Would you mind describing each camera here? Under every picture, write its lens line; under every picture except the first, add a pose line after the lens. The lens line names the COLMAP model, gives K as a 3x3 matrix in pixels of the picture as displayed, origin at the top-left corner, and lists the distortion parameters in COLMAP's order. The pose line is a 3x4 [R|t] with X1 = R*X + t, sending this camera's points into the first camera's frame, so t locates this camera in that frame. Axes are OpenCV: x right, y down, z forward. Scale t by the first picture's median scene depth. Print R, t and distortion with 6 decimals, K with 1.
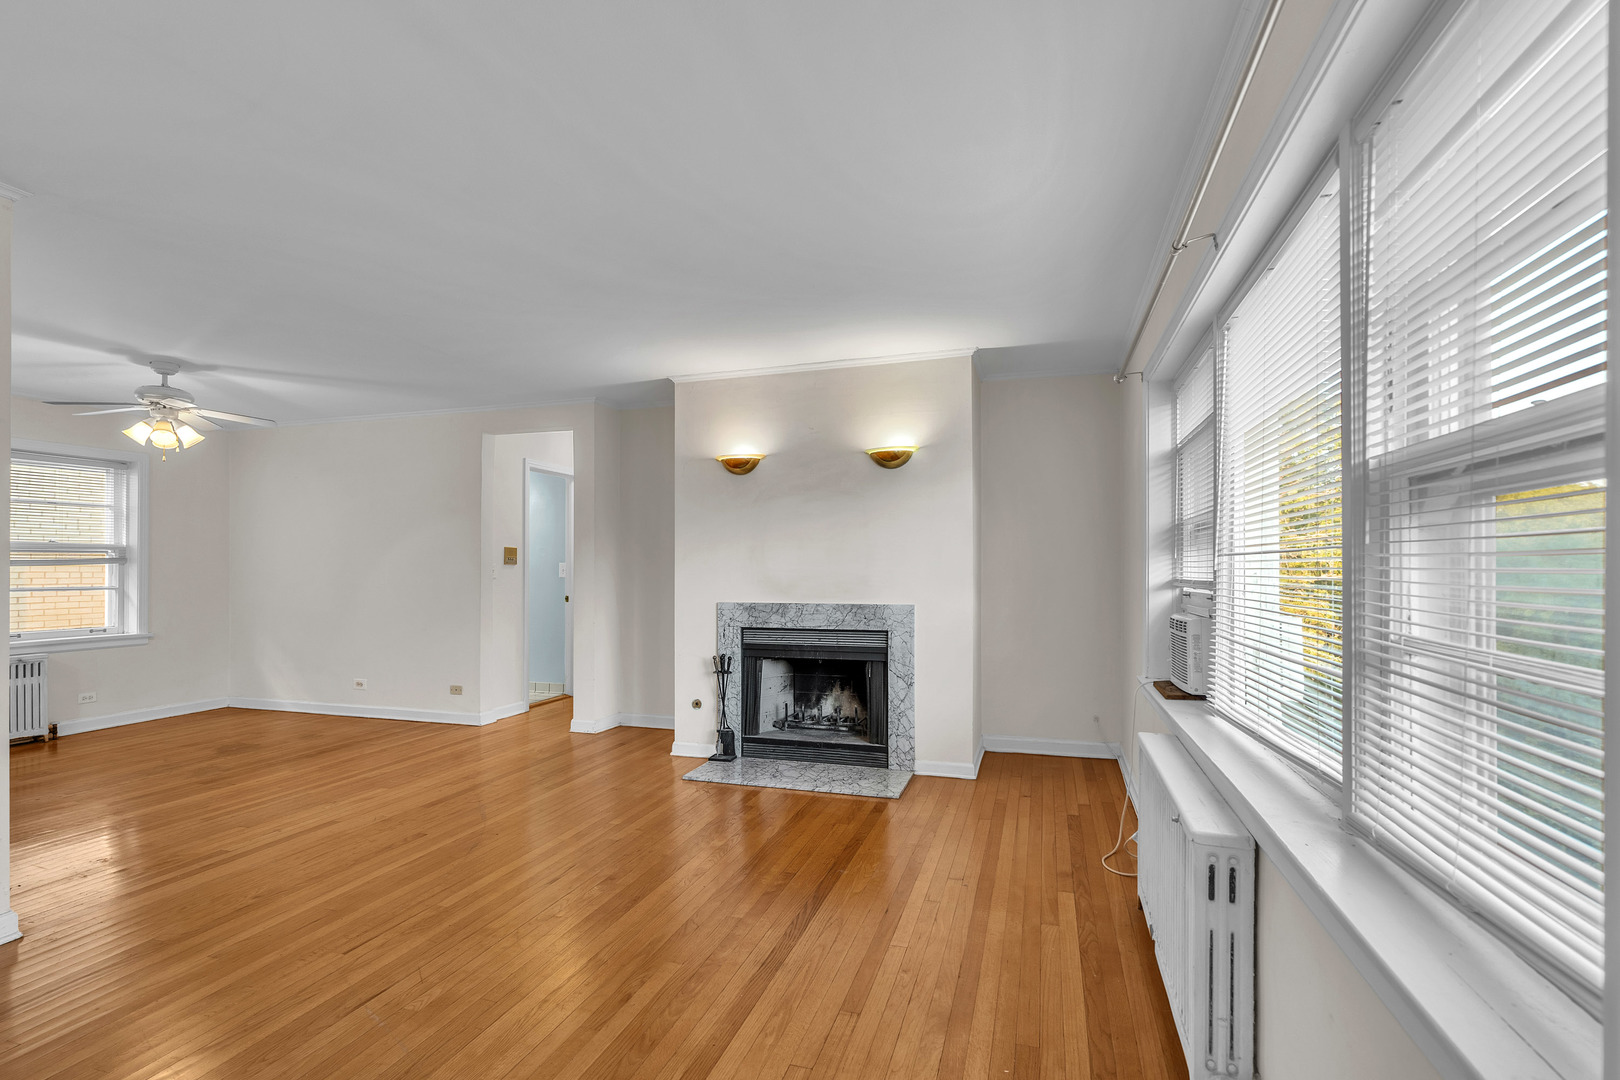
lens RADIAL K [[763.6, 0, 808.8], [0, 763.6, 565.7], [0, 0, 1]] dist [0.000811, 0.000648]
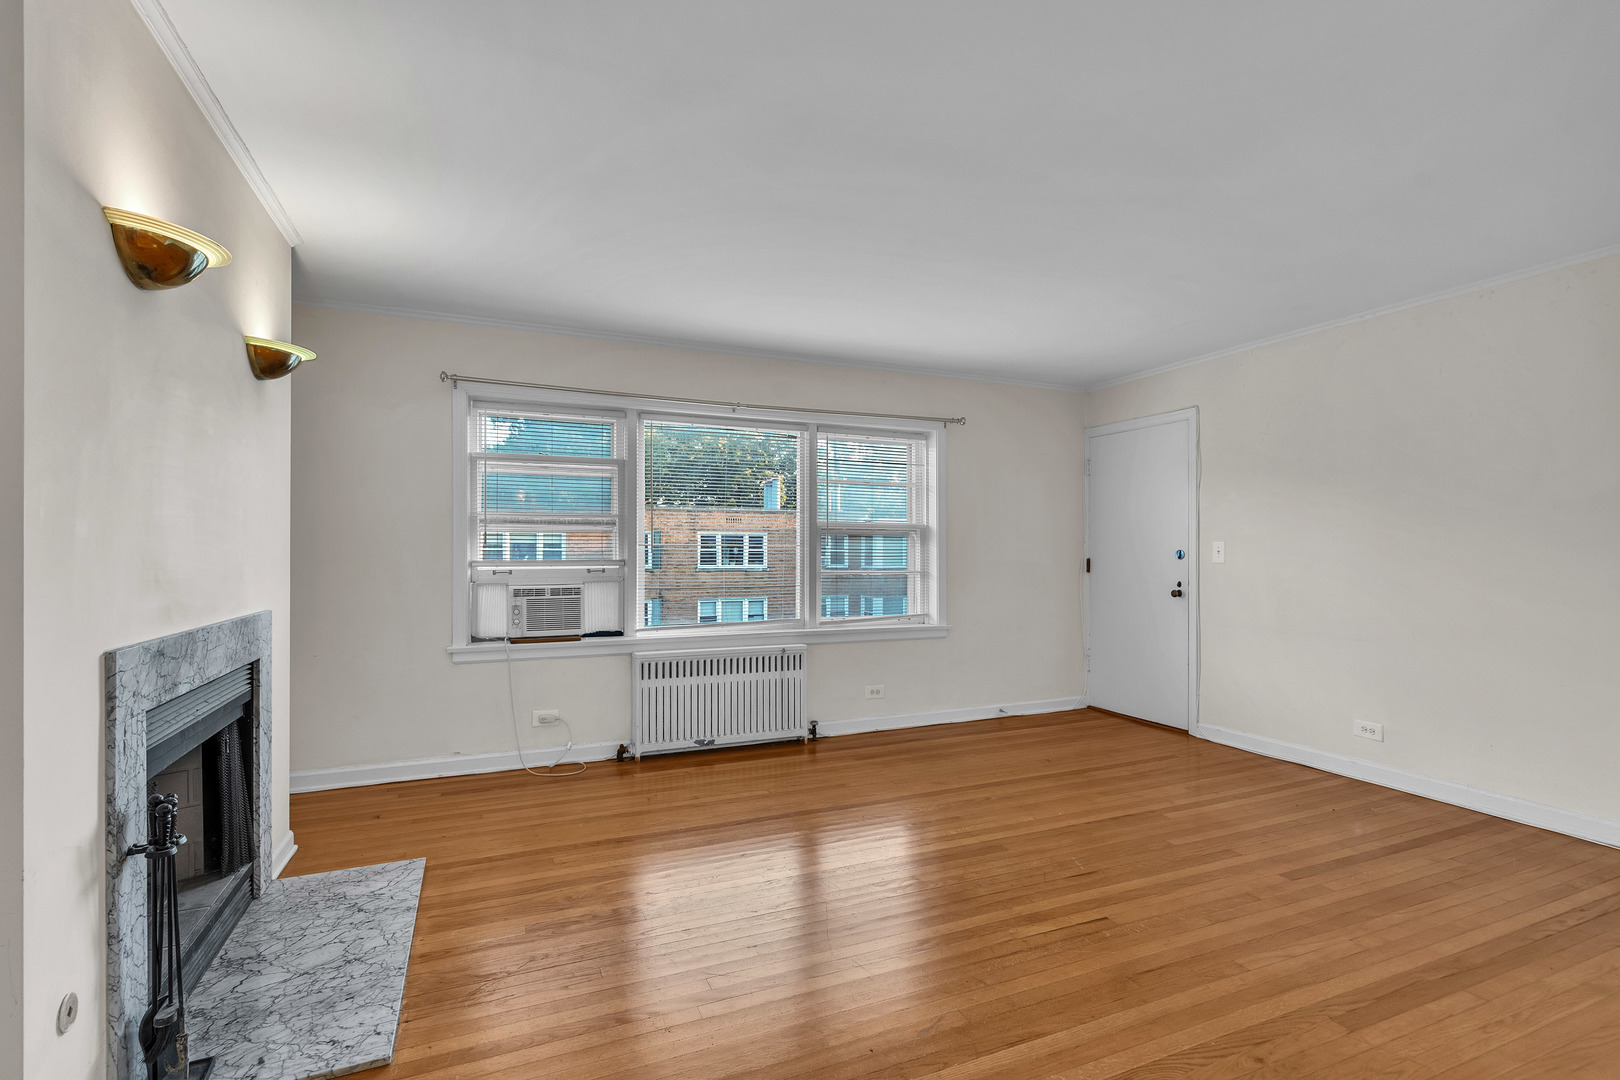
lens RADIAL K [[737.3, 0, 802.7], [0, 737.3, 552.0], [0, 0, 1]] dist [-0.000838, -0.000013]
pose [[-0.649109, 0.003693, 0.760687, -0.578258], [-0.000780, 0.999984, -0.005520, 0.007763], [-0.760695, -0.004177, -0.649096, 1.034260]]
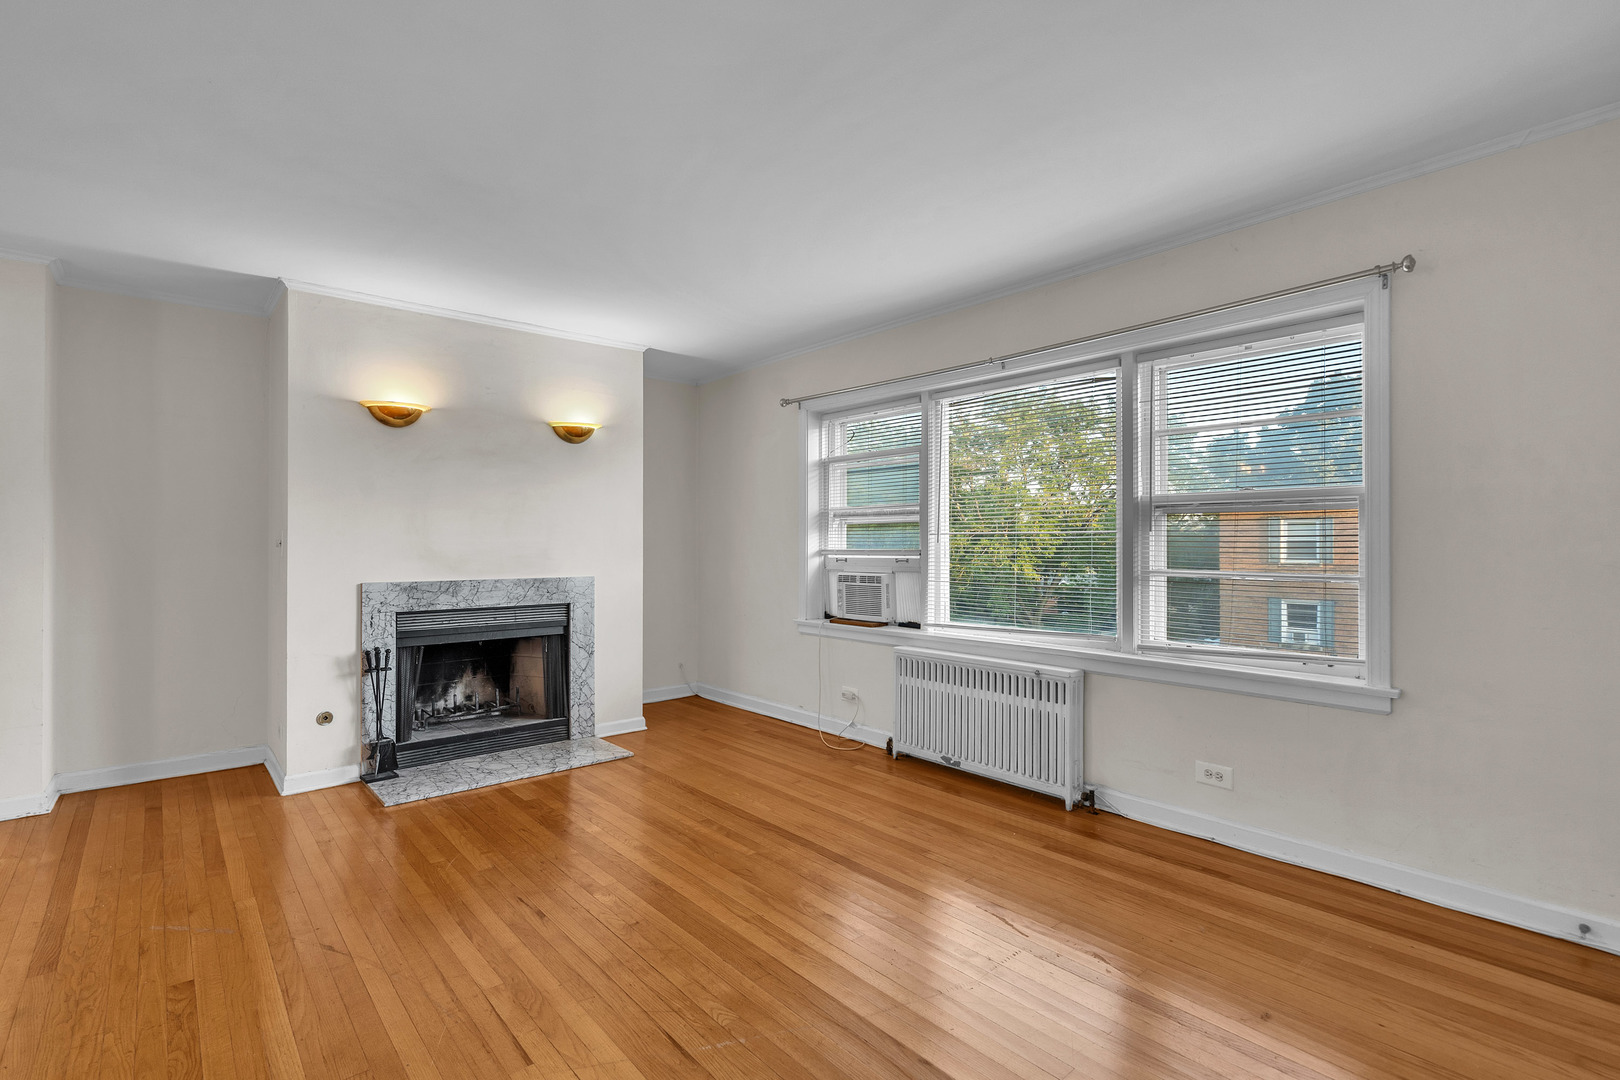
lens RADIAL K [[744.1, 0, 810.0], [0, 744.1, 540.0], [0, 0, 1]] dist [0.000123, 0.000563]
pose [[0.522235, 0.007395, 0.852770, -0.564169], [-0.003094, 0.999972, -0.006776, 0.007088], [-0.852796, 0.000900, 0.522243, 0.211425]]
